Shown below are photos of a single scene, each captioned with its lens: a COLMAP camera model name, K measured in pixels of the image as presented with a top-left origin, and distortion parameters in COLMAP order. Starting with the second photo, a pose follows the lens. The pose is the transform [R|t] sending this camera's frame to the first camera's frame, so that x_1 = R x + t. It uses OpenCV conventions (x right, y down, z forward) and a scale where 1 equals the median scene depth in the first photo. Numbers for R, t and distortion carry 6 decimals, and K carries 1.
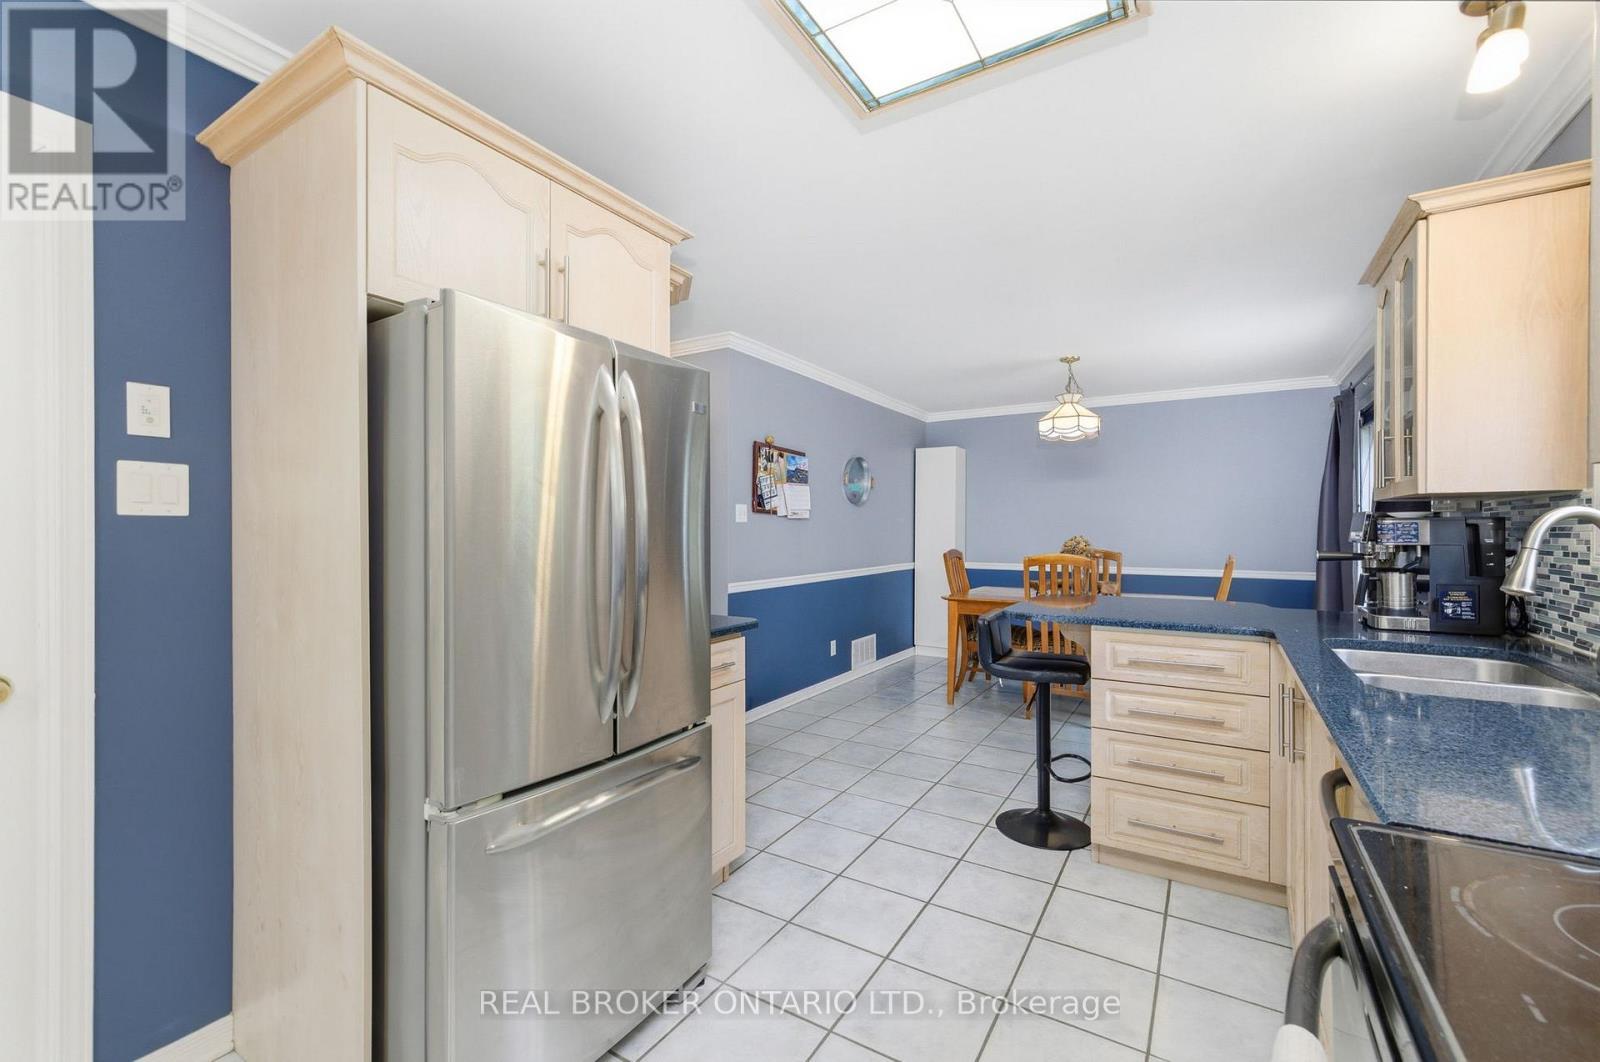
lens RADIAL K [[671.2, 0, 798.0], [0, 671.2, 534.8], [0, 0, 1]] dist [-0.000283, -0.000059]
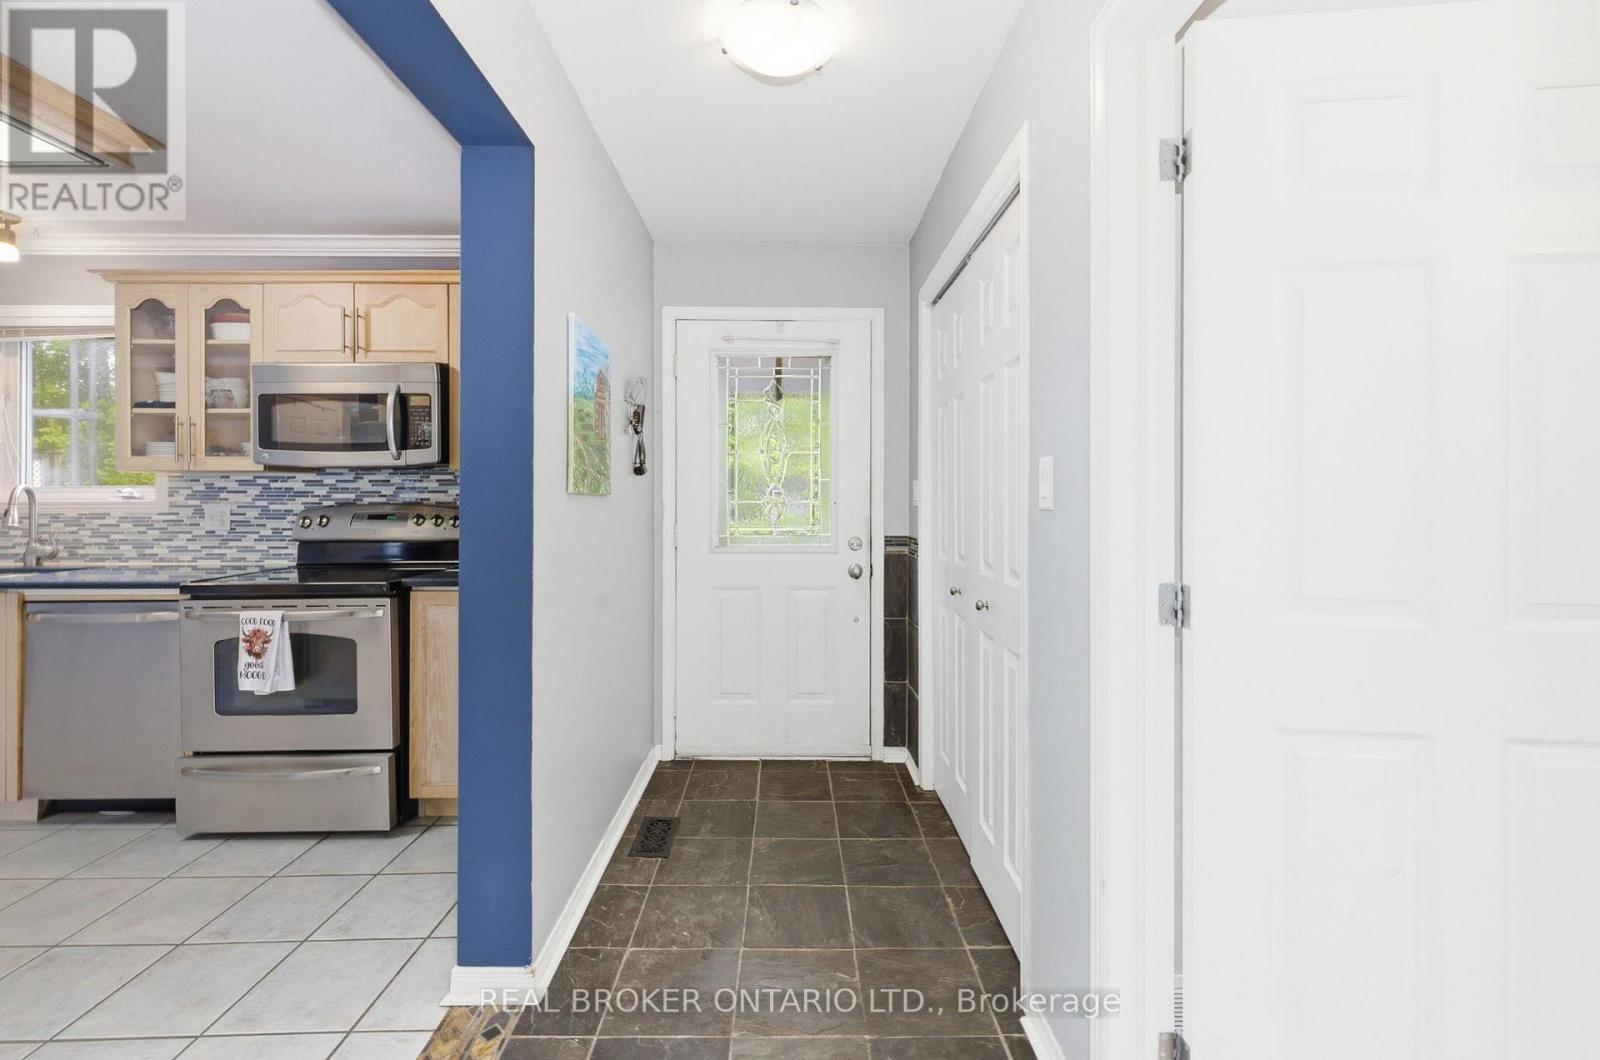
lens RADIAL K [[685.5, 0, 790.6], [0, 685.5, 496.0], [0, 0, 1]] dist [-0.000721, 0.000361]
pose [[-0.540275, 0.003765, 0.841480, -1.015767], [0.006128, 0.999981, -0.000540, 0.005569], [-0.841466, 0.004865, -0.540288, 0.085935]]
